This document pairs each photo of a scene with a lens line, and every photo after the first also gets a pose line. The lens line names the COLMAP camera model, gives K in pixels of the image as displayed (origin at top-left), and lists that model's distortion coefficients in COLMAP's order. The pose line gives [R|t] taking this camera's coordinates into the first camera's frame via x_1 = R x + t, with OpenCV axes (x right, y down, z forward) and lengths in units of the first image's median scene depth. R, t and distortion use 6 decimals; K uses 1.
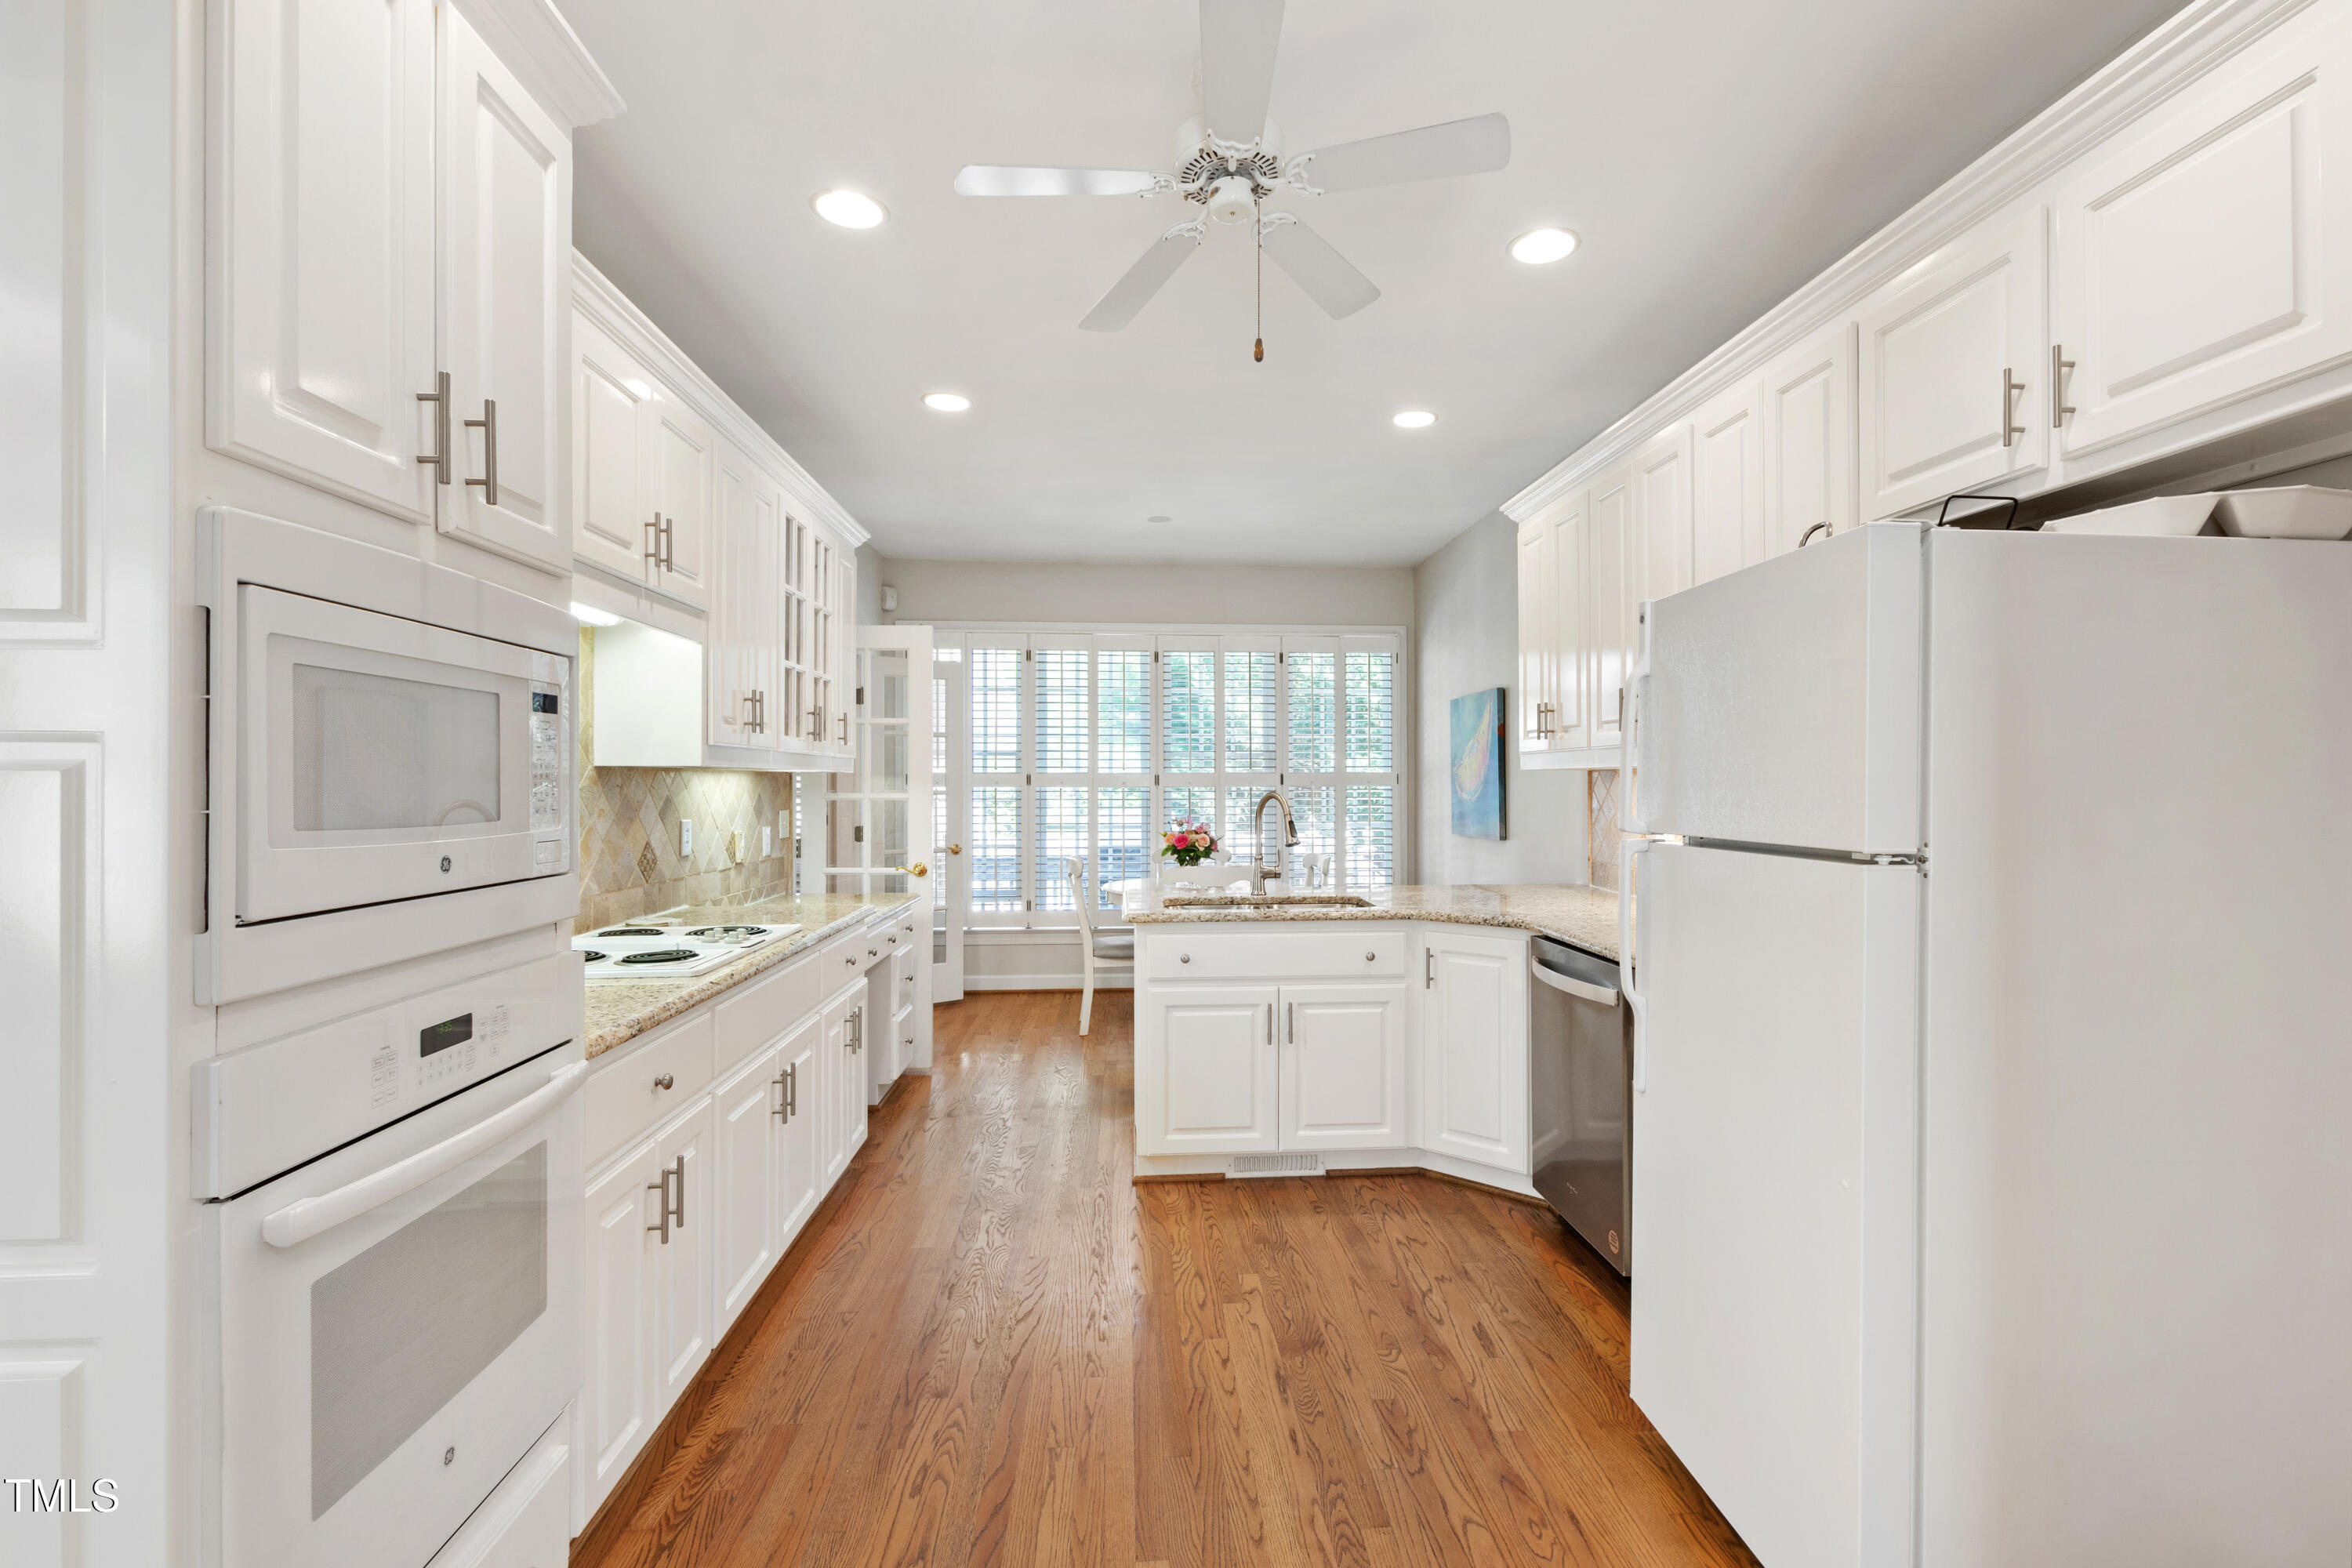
lens RADIAL K [[1060.9, 0, 1224.5], [0, 1060.9, 778.9], [0, 0, 1]] dist [0.008712, -0.005803]
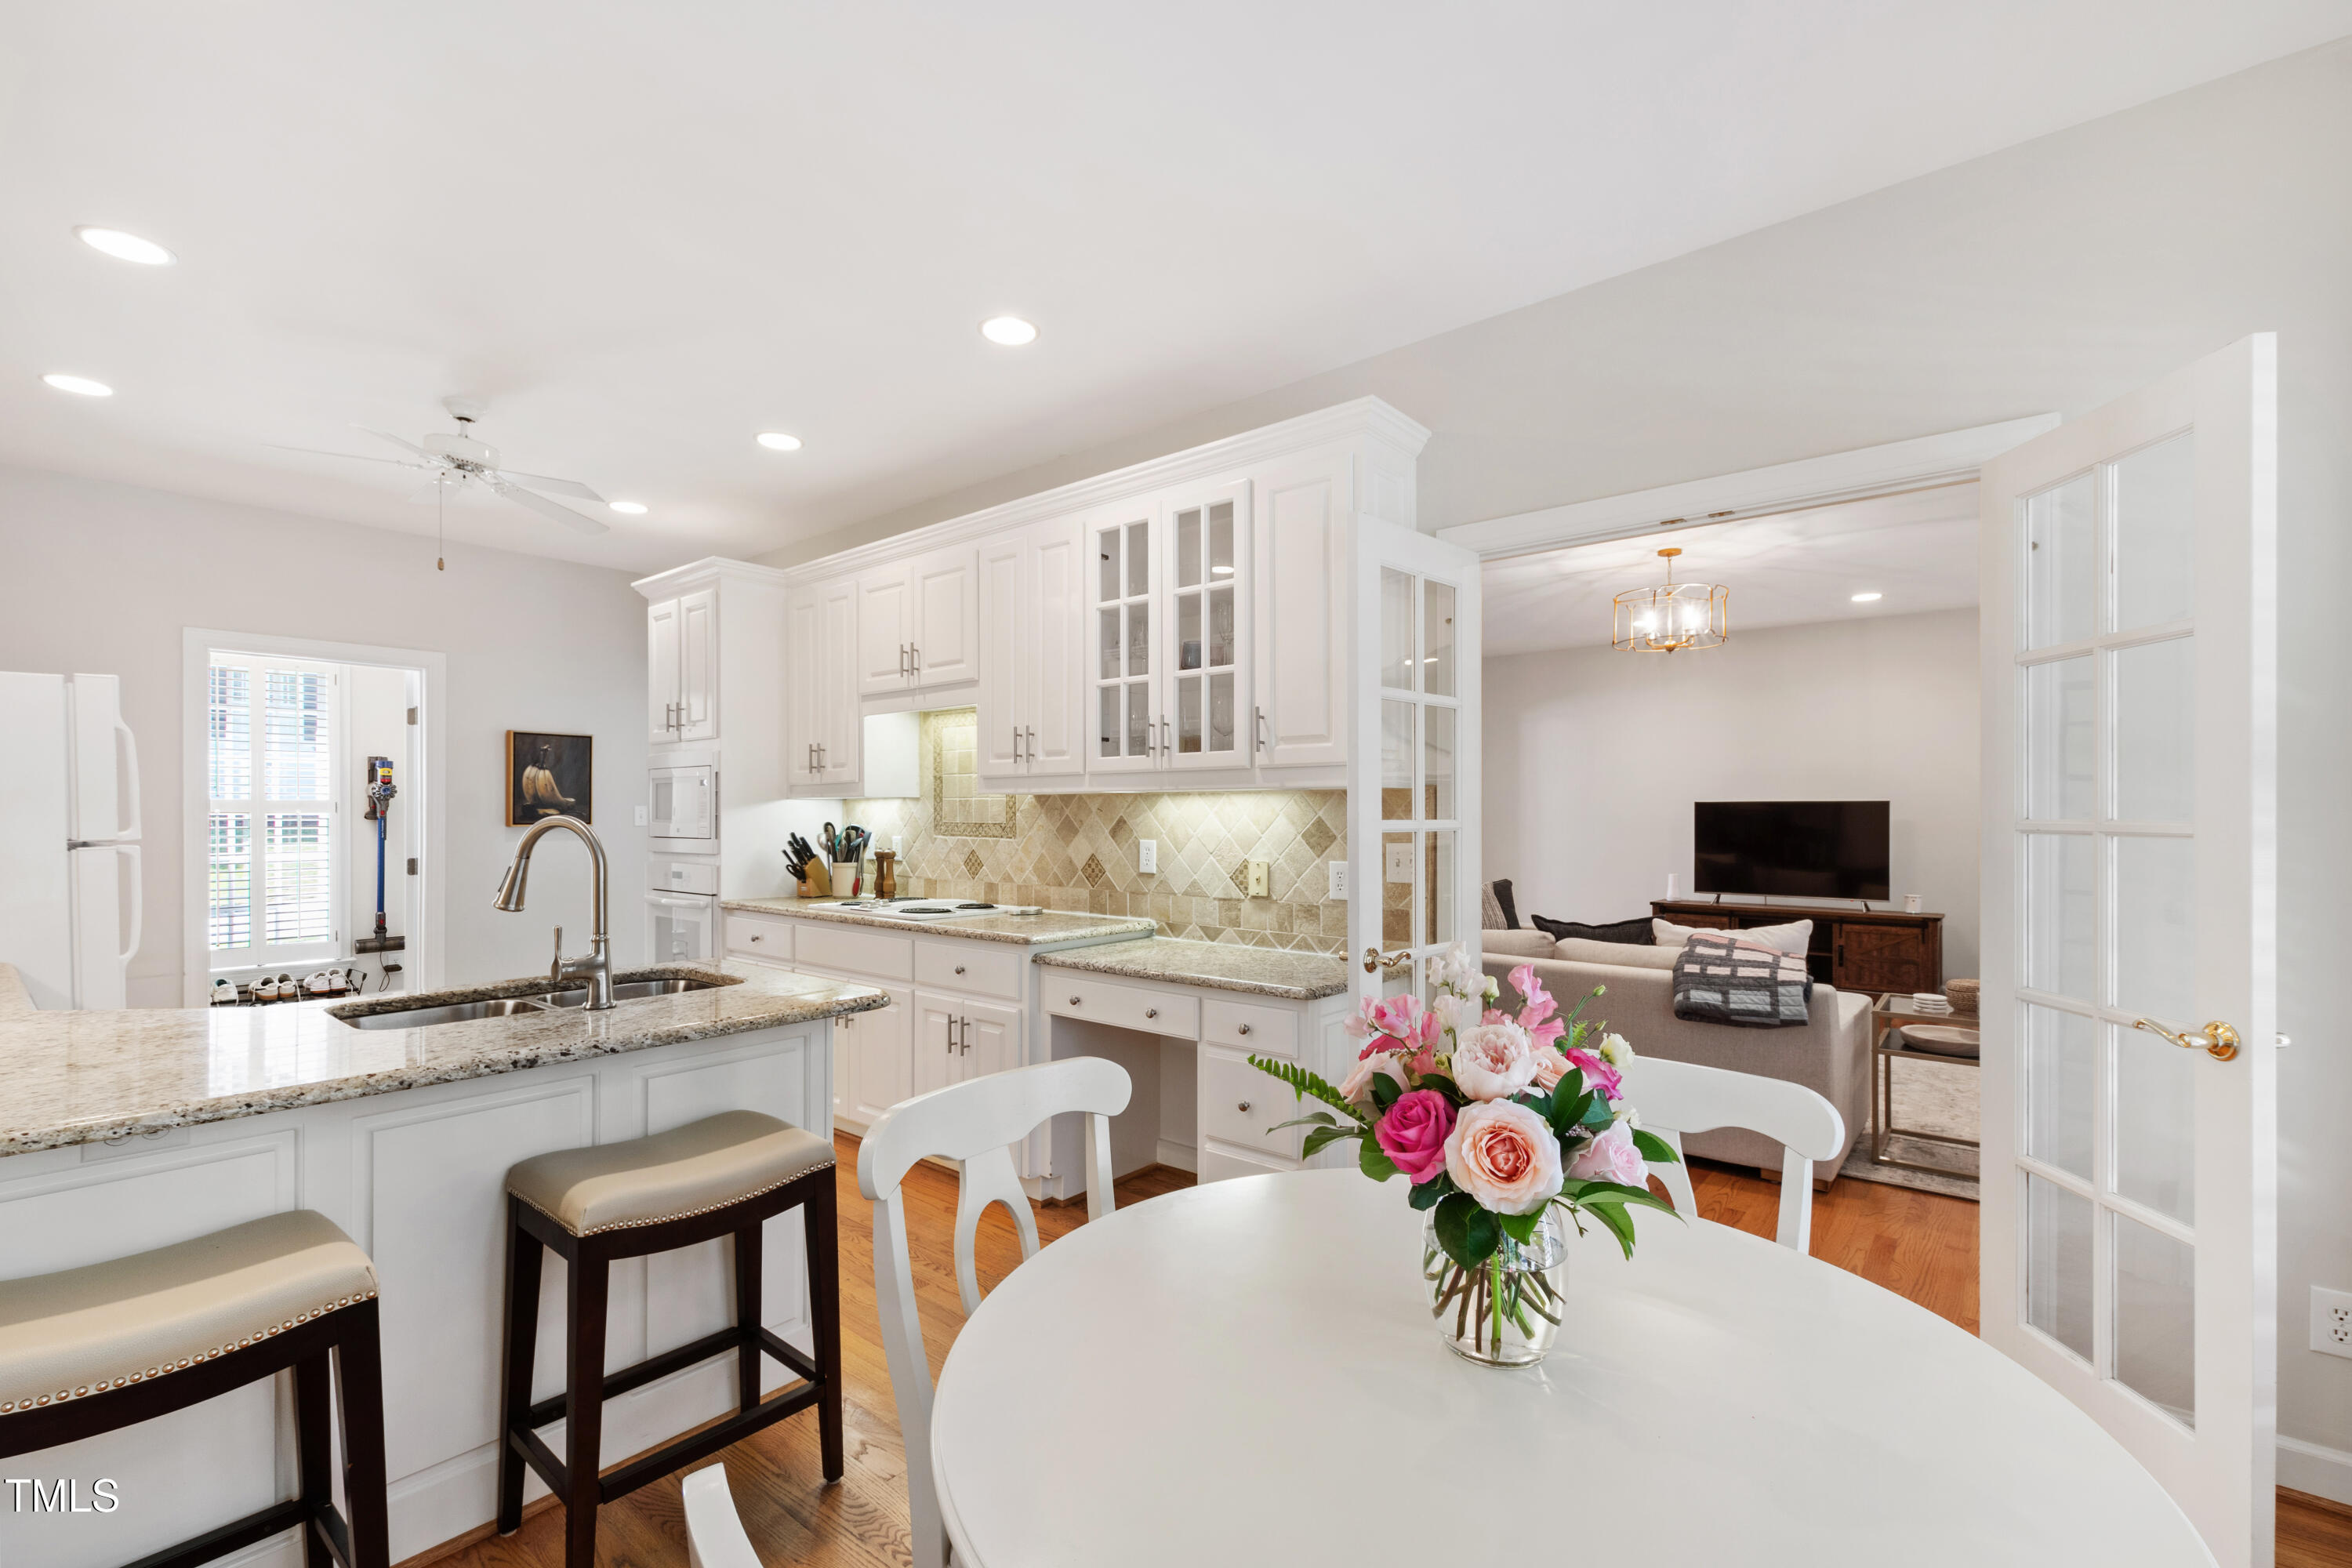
lens RADIAL K [[1008.1, 0, 1163.2], [0, 1008.1, 810.5], [0, 0, 1]] dist [-0.003191, -0.000378]
pose [[-0.707383, -0.003276, -0.706822, 0.247777], [0.002754, 0.999969, -0.007390, 0.018827], [0.706825, -0.007174, -0.707352, 2.042014]]
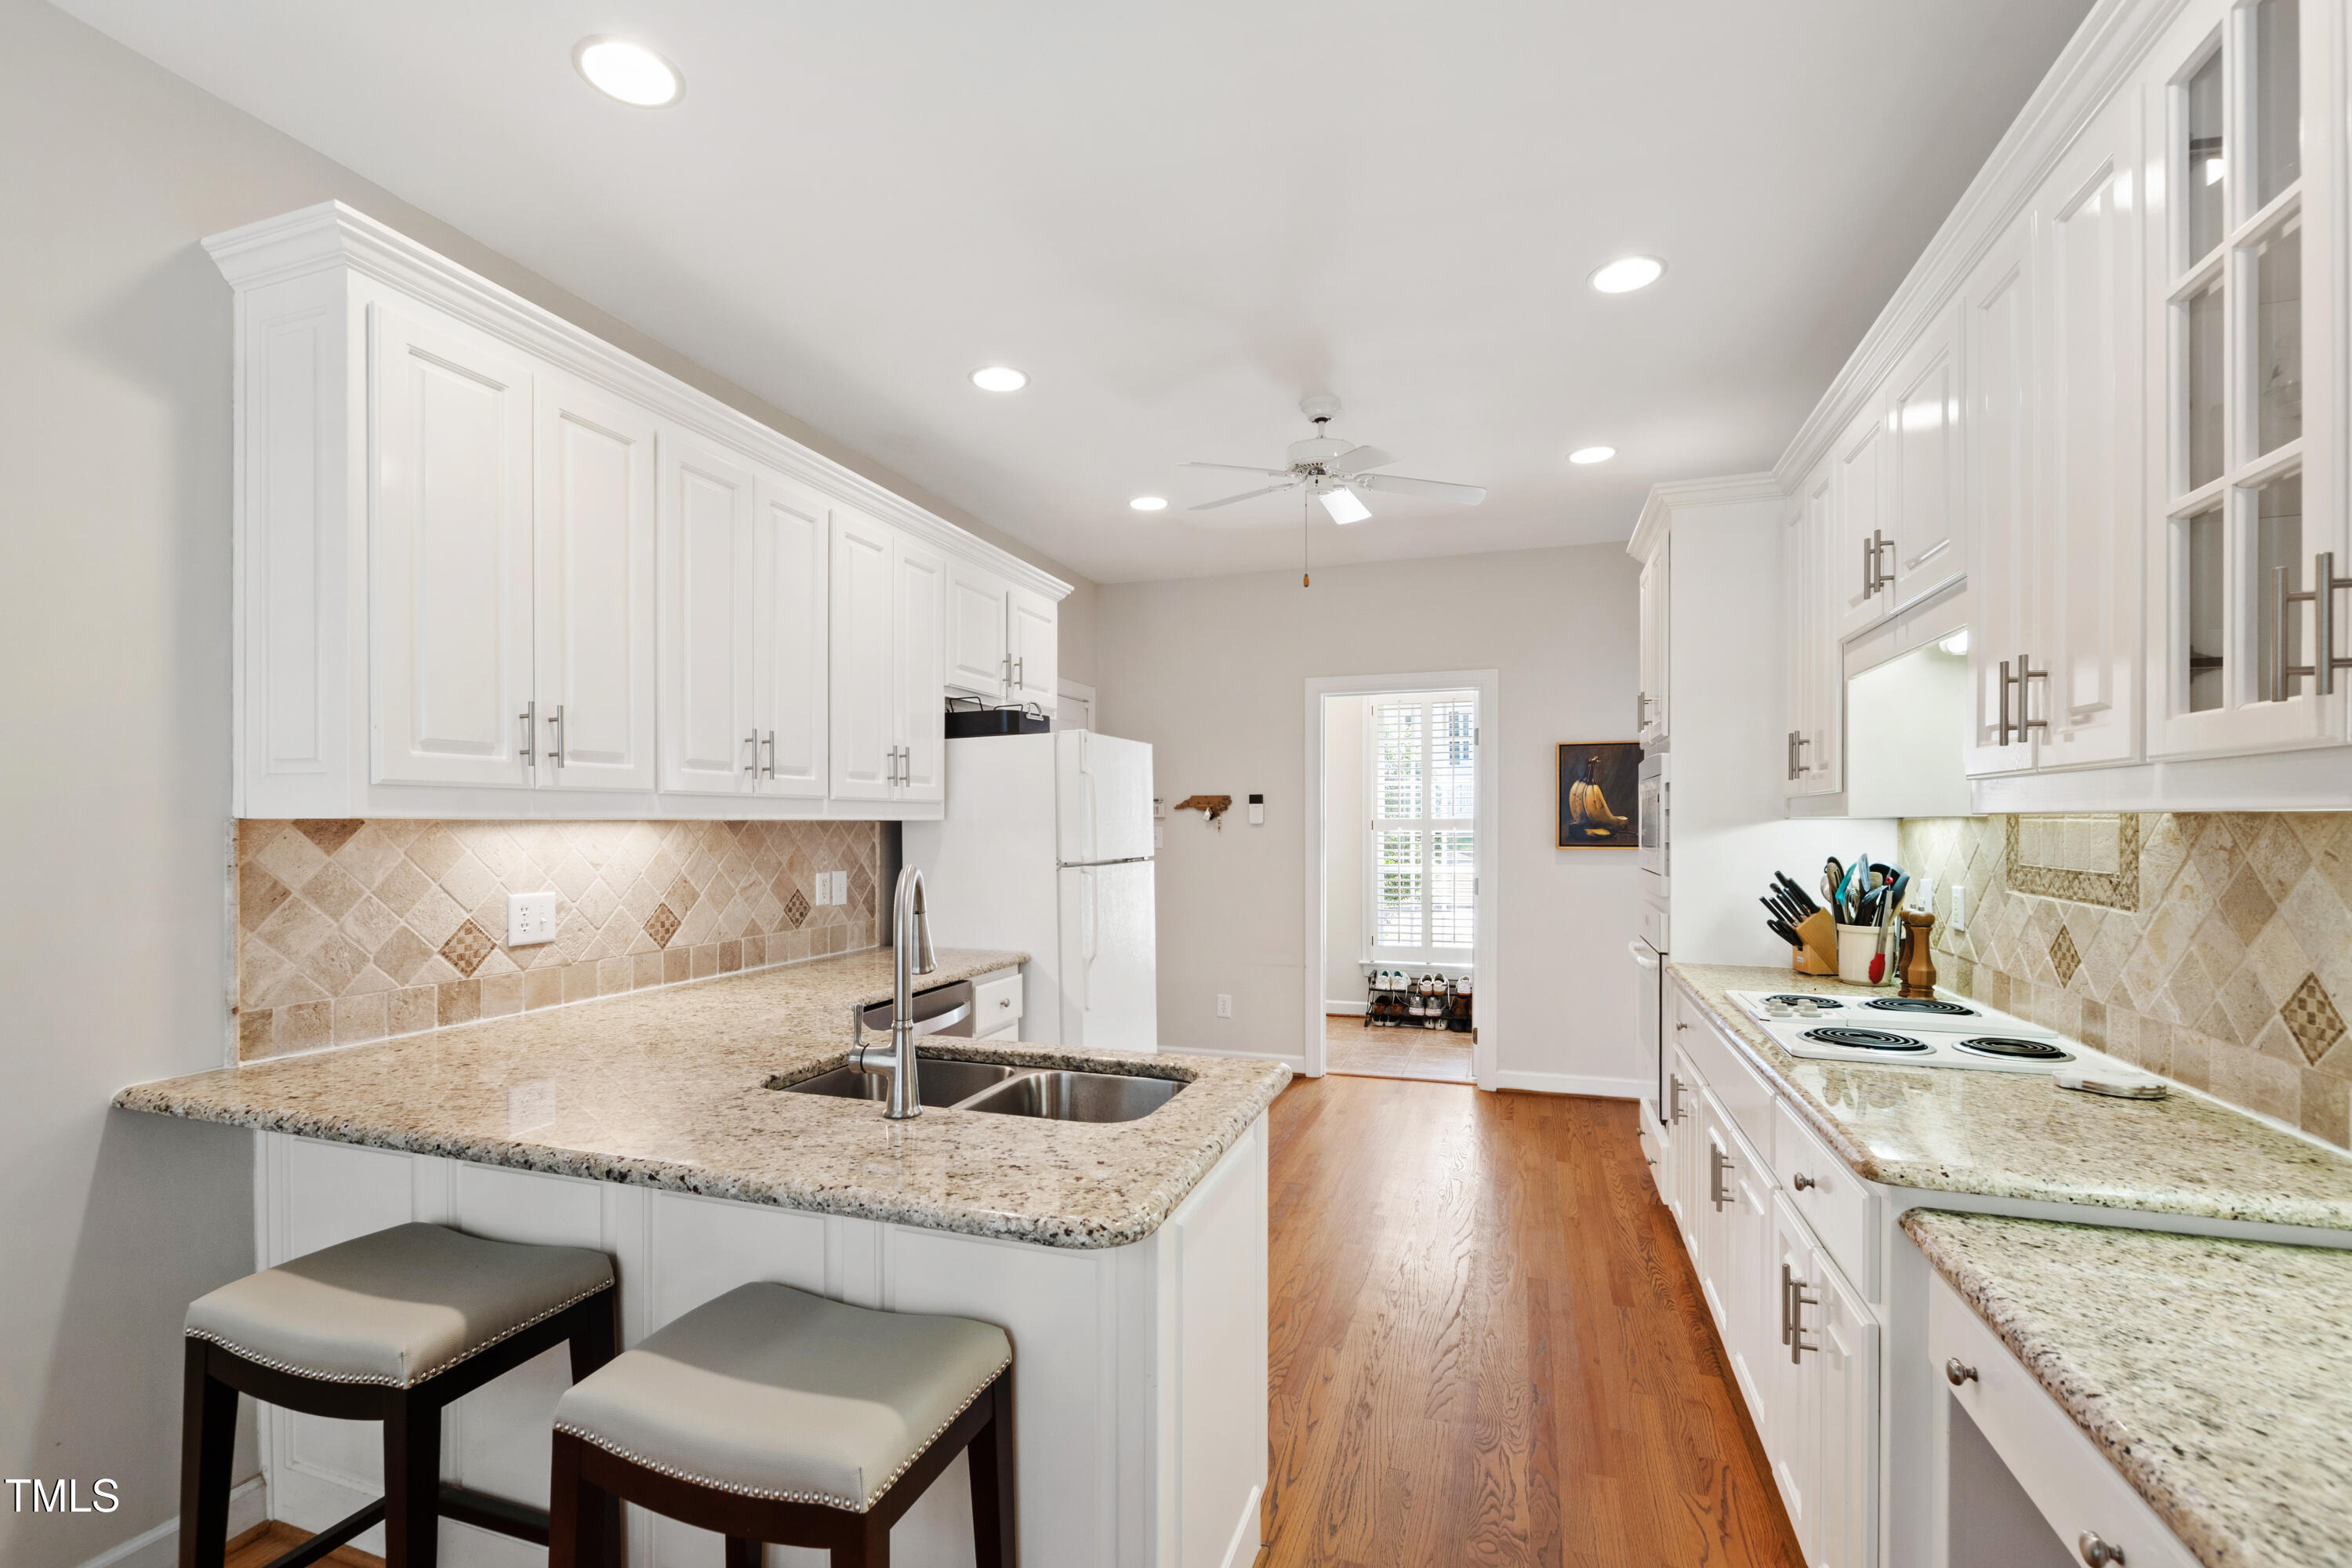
lens RADIAL K [[1021.7, 0, 1172.9], [0, 1021.7, 829.8], [0, 0, 1]] dist [0.001547, -0.000814]
pose [[-0.910773, -0.000973, 0.412906, -0.302005], [0.000435, 0.999994, 0.003316, -0.004900], [-0.412907, 0.003199, -0.910768, 1.729807]]
